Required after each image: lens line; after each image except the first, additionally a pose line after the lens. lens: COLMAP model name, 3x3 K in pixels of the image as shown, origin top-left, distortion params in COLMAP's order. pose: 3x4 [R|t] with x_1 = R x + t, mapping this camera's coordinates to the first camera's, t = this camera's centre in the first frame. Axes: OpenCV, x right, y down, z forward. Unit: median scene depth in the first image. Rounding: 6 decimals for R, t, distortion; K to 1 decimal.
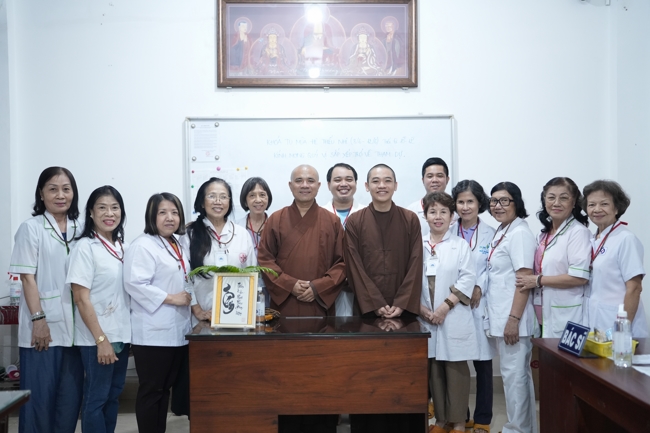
lens RADIAL K [[726.1, 0, 325.0], [0, 726.1, 216.5], [0, 0, 1]] dist [-0.006987, 0.536882]
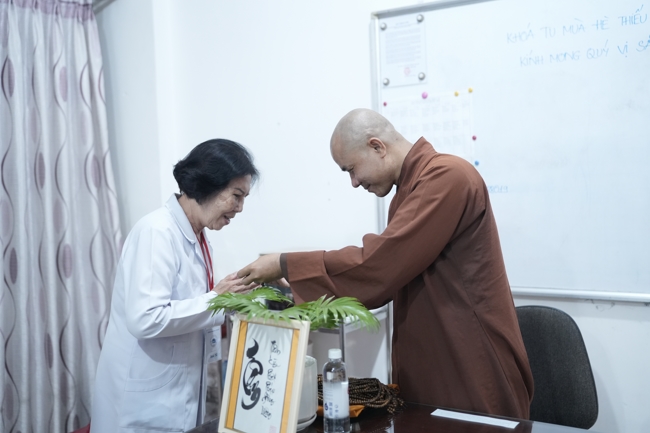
lens RADIAL K [[723.5, 0, 325.0], [0, 723.5, 216.5], [0, 0, 1]] dist [-0.013595, 0.311508]
pose [[0.842238, 0.008561, -0.539037, 0.138239], [0.025725, 0.998097, 0.056046, -0.005620], [0.538491, -0.061071, 0.840415, 0.659405]]
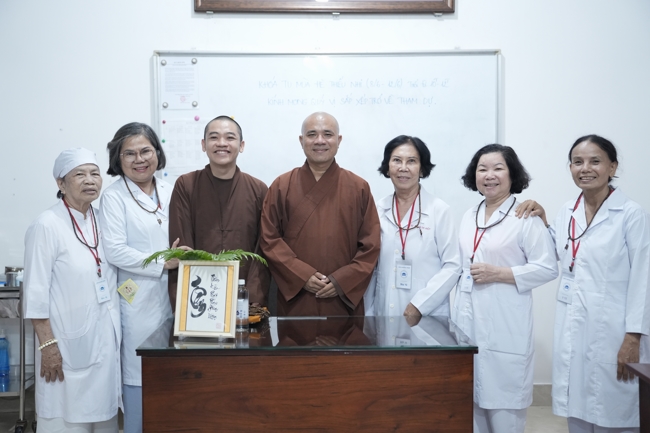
lens RADIAL K [[770.7, 0, 325.0], [0, 770.7, 216.5], [0, 0, 1]] dist [0.071079, 0.011267]
pose [[0.999914, 0.007151, -0.010975, 0.001372], [-0.006553, 0.998538, 0.053651, -0.008461], [0.011342, -0.053575, 0.998499, 0.235577]]
